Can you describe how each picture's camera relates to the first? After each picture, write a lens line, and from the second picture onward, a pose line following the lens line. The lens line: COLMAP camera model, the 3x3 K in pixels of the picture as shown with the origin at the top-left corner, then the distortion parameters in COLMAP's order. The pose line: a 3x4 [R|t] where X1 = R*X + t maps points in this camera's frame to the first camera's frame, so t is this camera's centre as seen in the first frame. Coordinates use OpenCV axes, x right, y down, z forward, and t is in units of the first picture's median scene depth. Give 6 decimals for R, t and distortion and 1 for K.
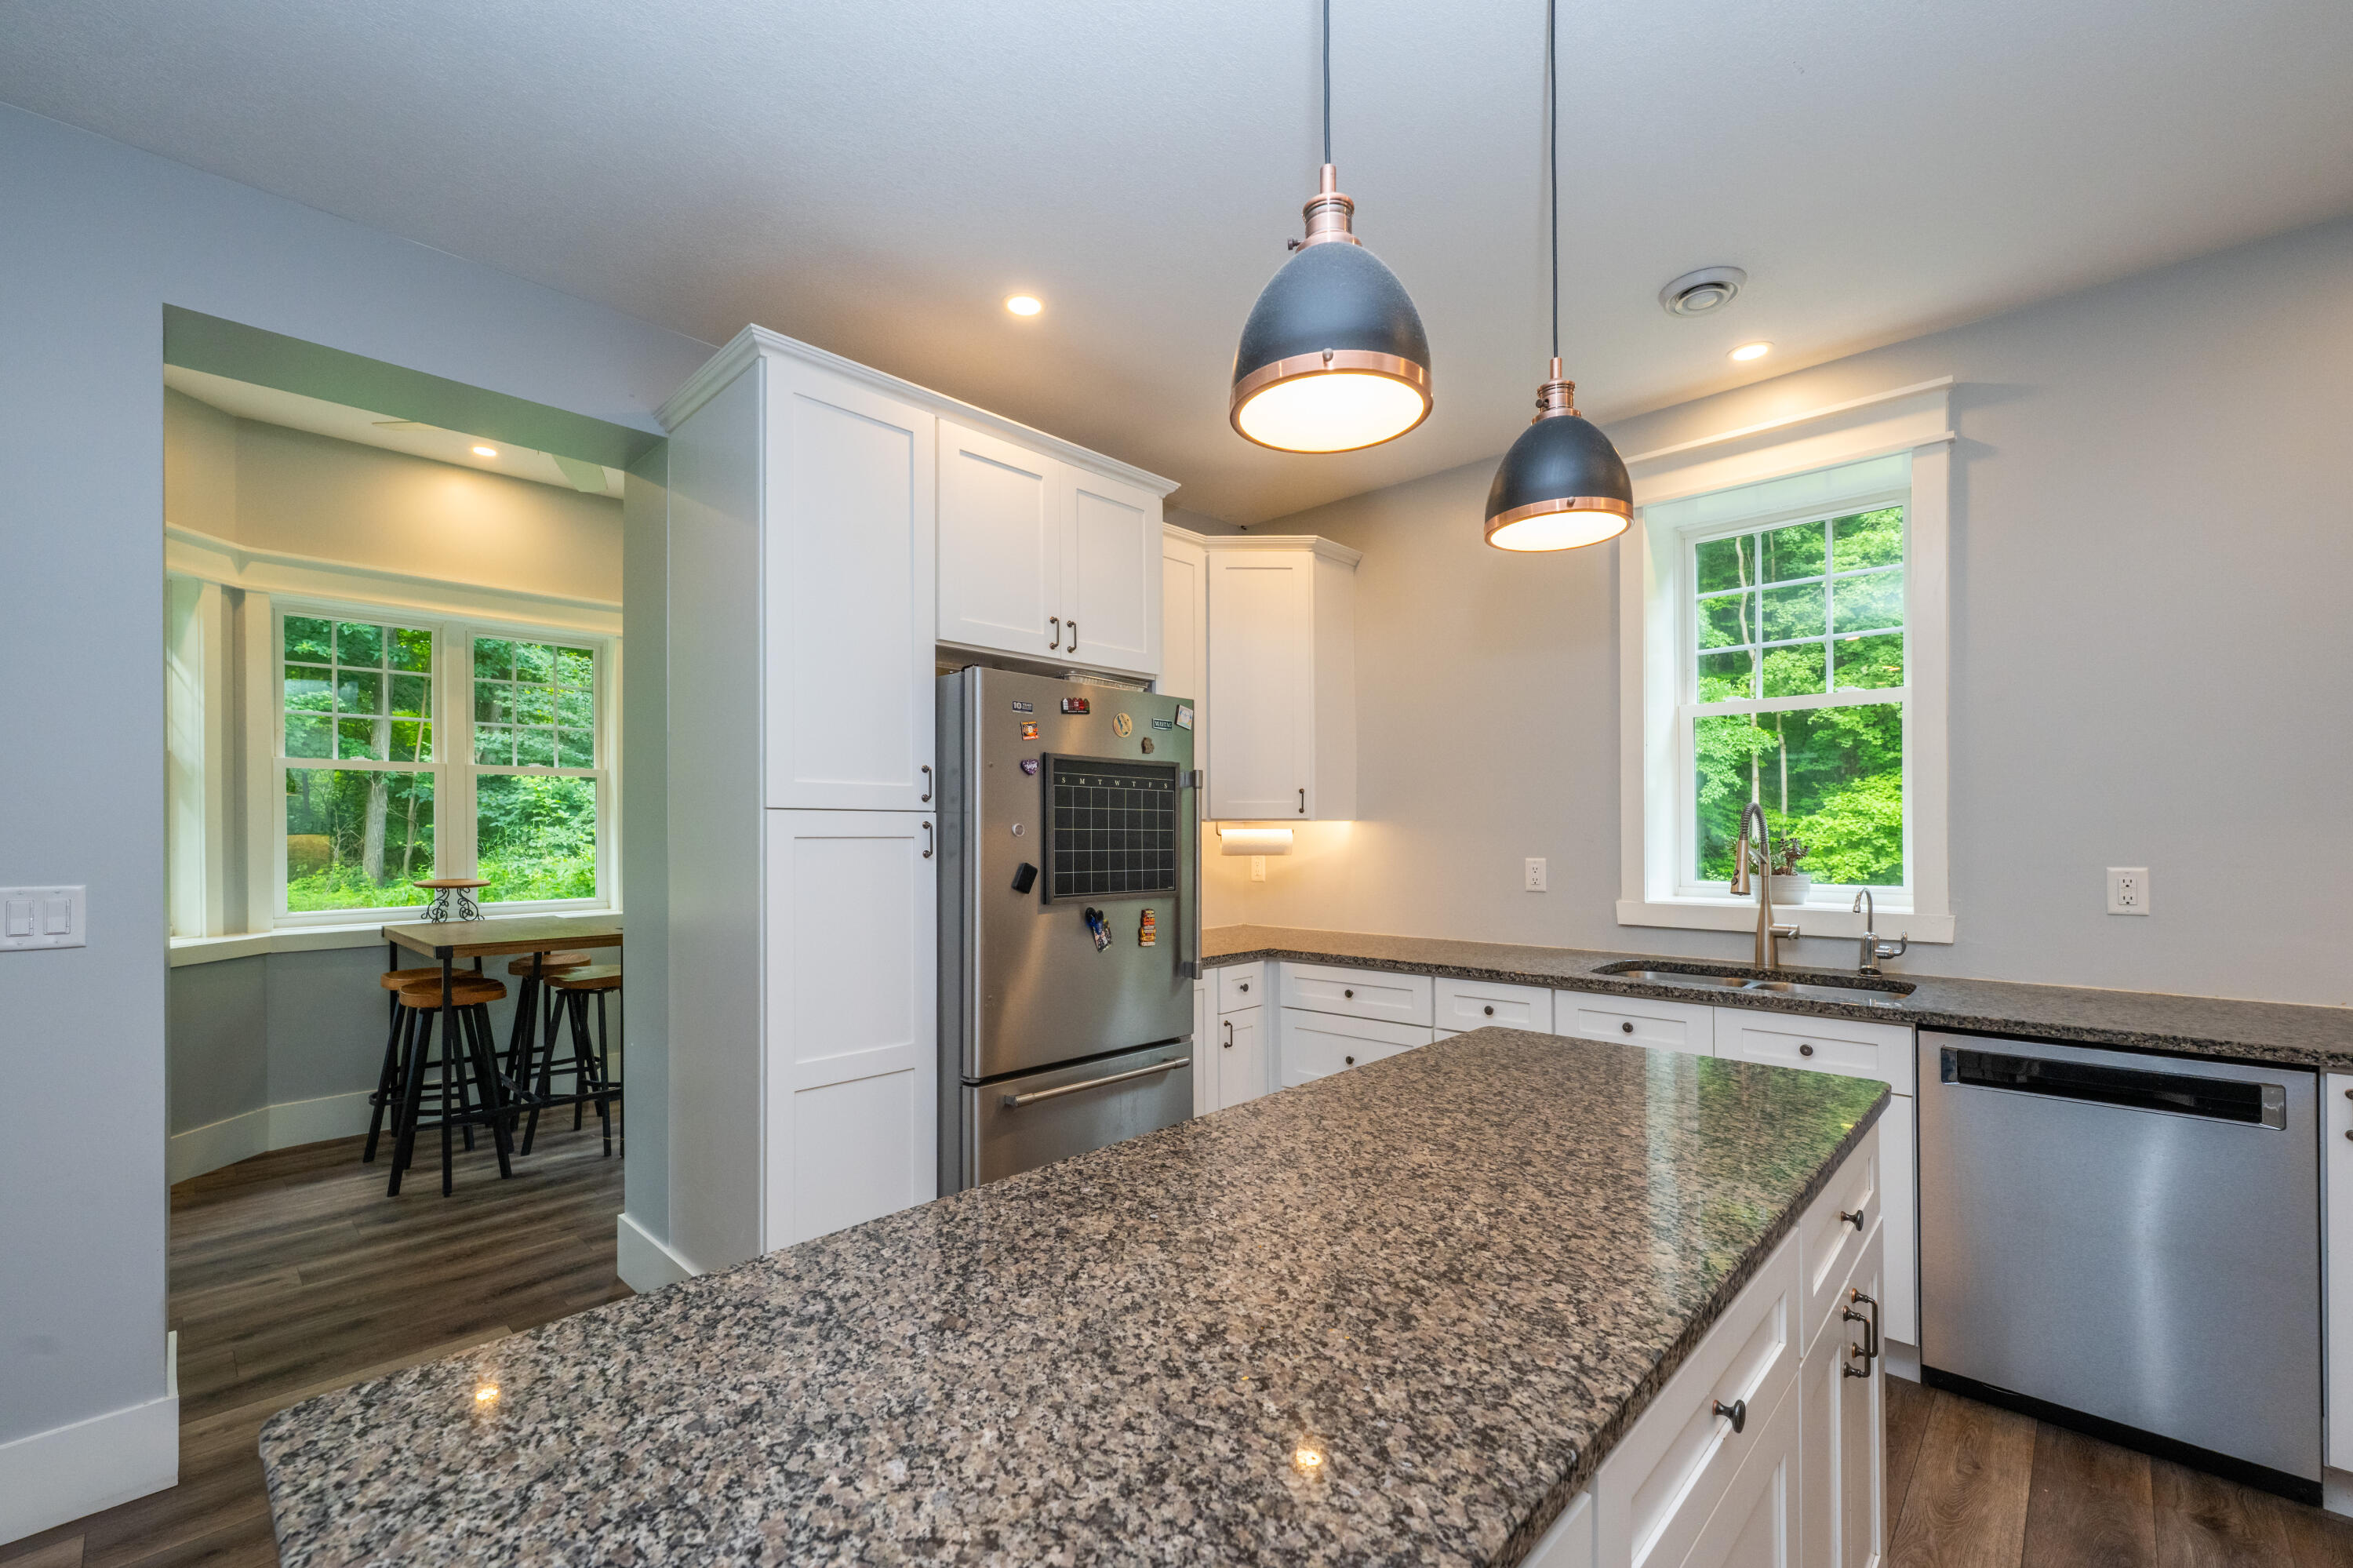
lens RADIAL K [[977.2, 0, 1151.7], [0, 977.2, 829.1], [0, 0, 1]] dist [-0.000330, -0.000269]
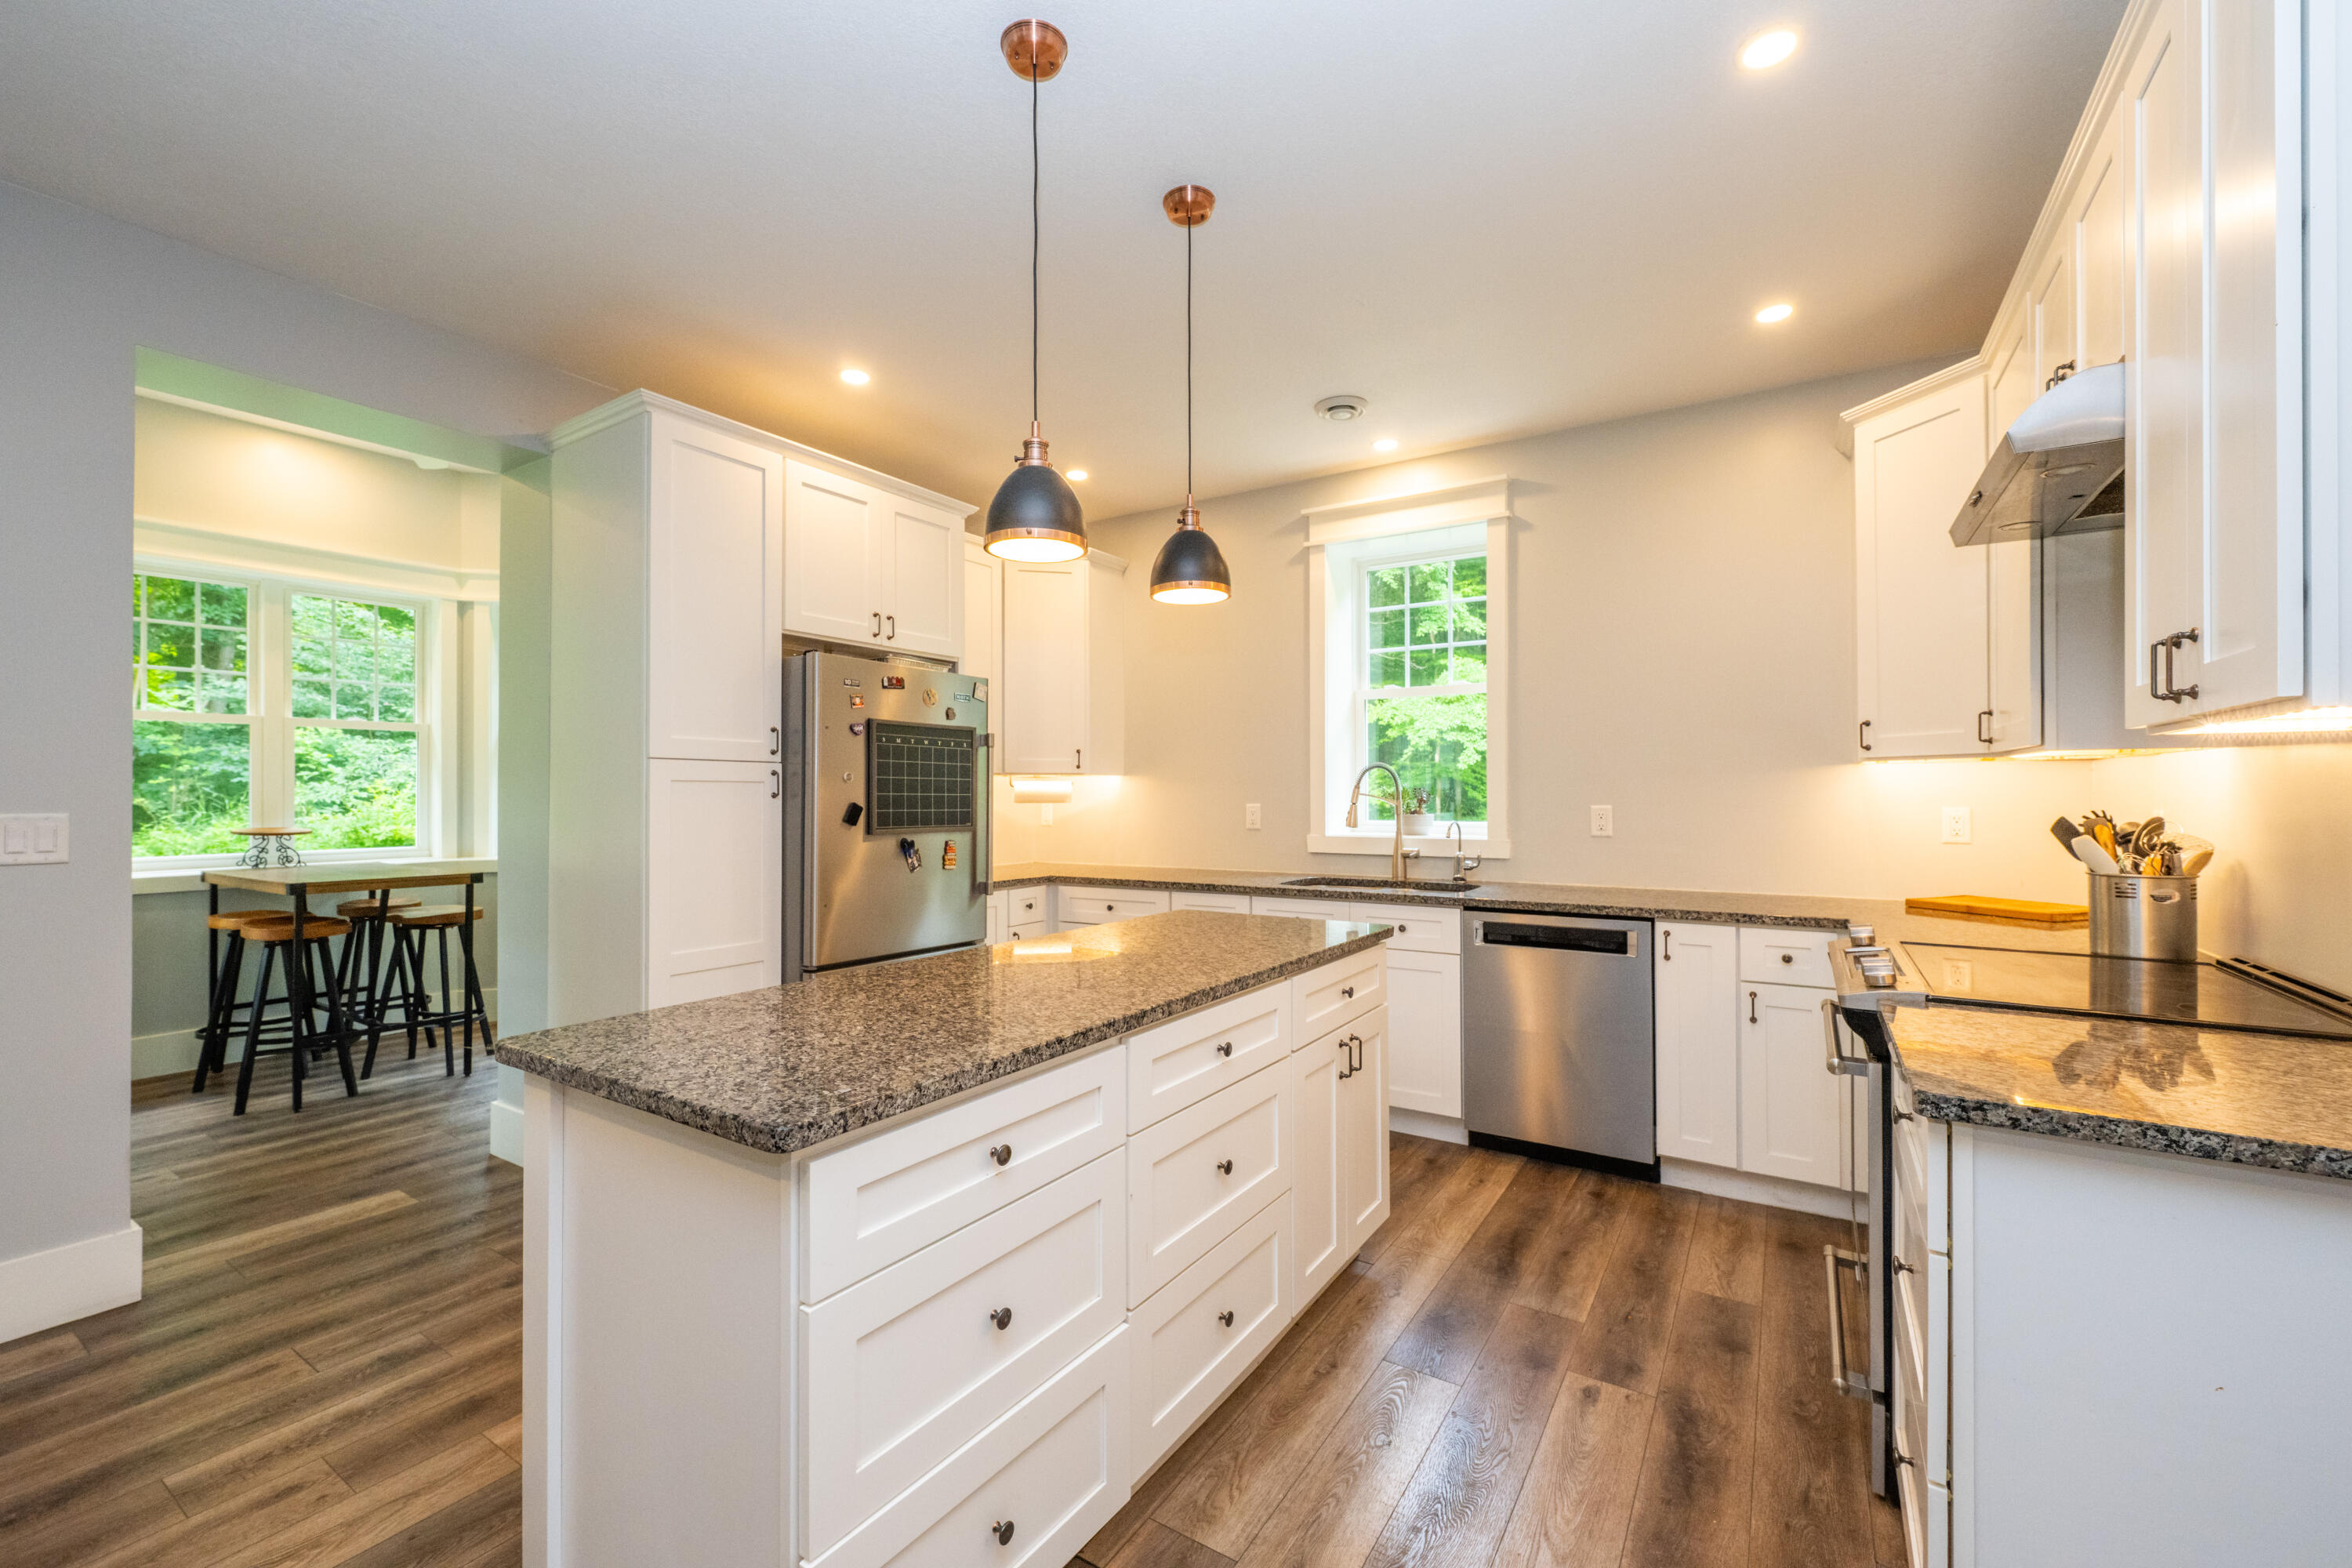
lens RADIAL K [[976.7, 0, 1156.7], [0, 976.7, 785.9], [0, 0, 1]] dist [-0.000330, -0.000269]
pose [[0.981538, 0.004471, 0.191215, 0.016795], [-0.003309, 0.999974, -0.006395, 0.017443], [-0.191238, 0.005644, 0.981527, -0.324095]]
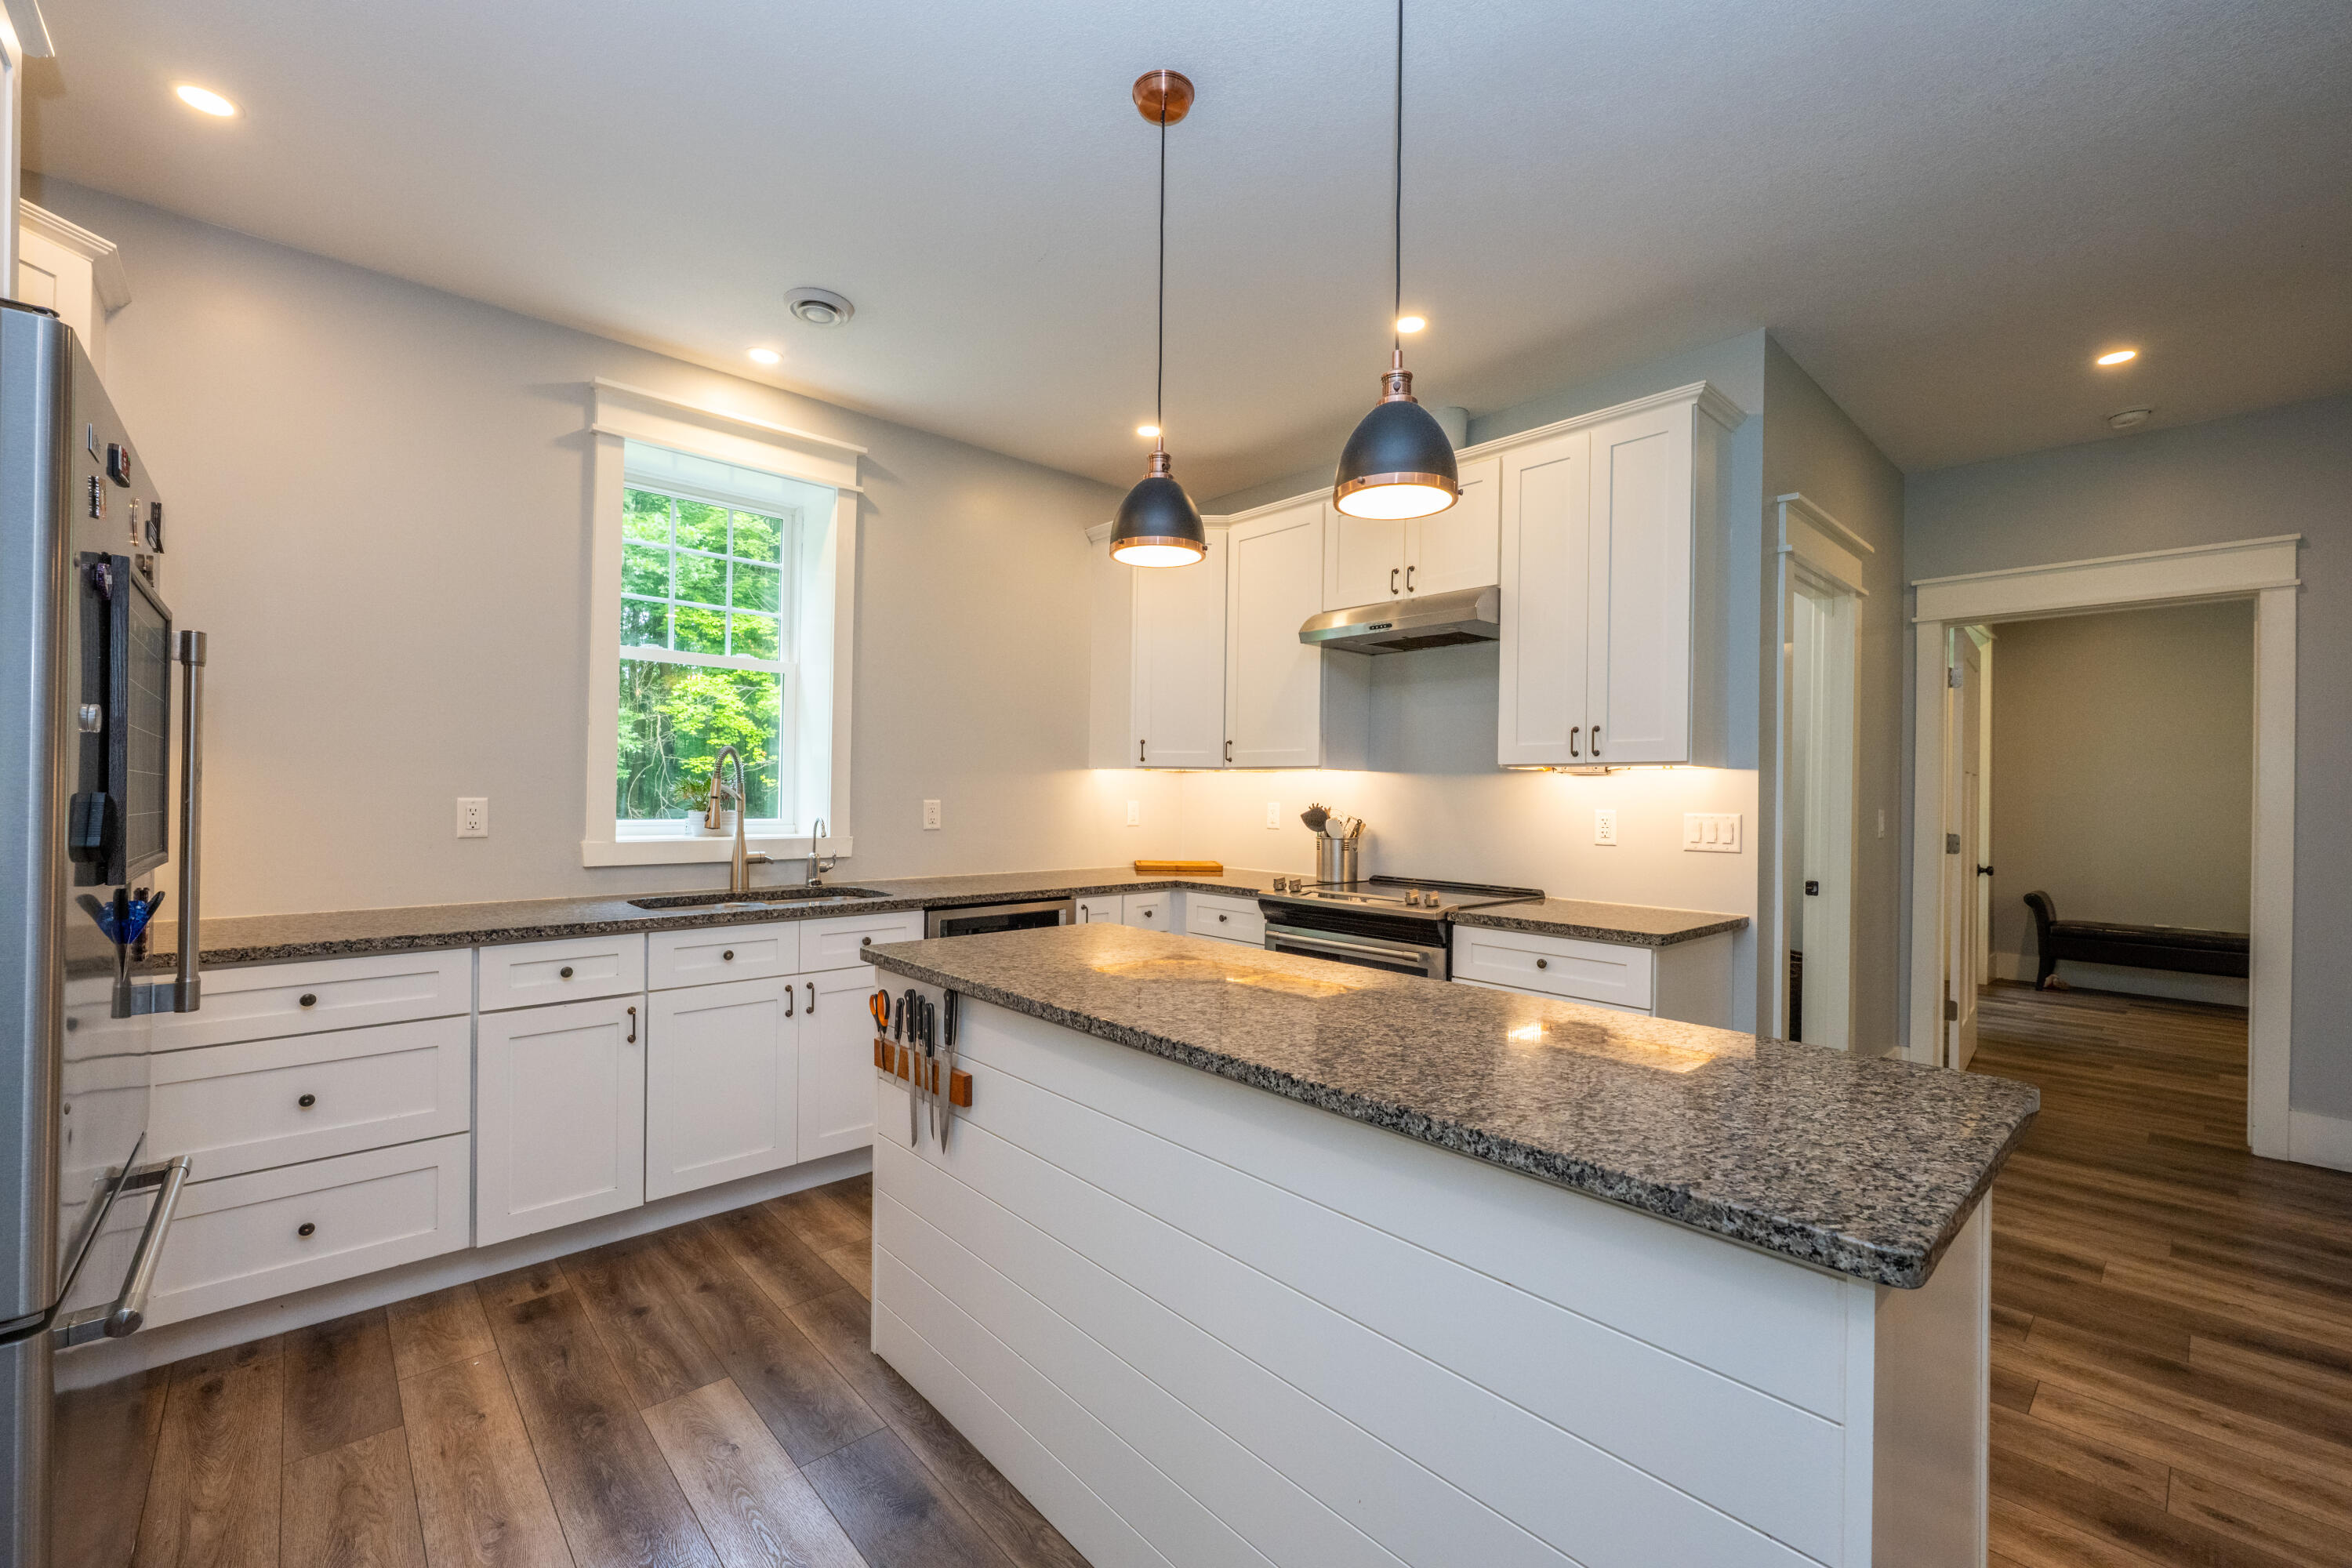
lens RADIAL K [[976.7, 0, 1188.7], [0, 976.7, 785.6], [0, 0, 1]] dist [-0.000330, -0.000269]
pose [[0.041883, 0.013851, 0.999026, -0.508622], [-0.013956, 0.999814, -0.013277, 0.027028], [-0.999025, -0.013386, 0.042069, 0.442680]]
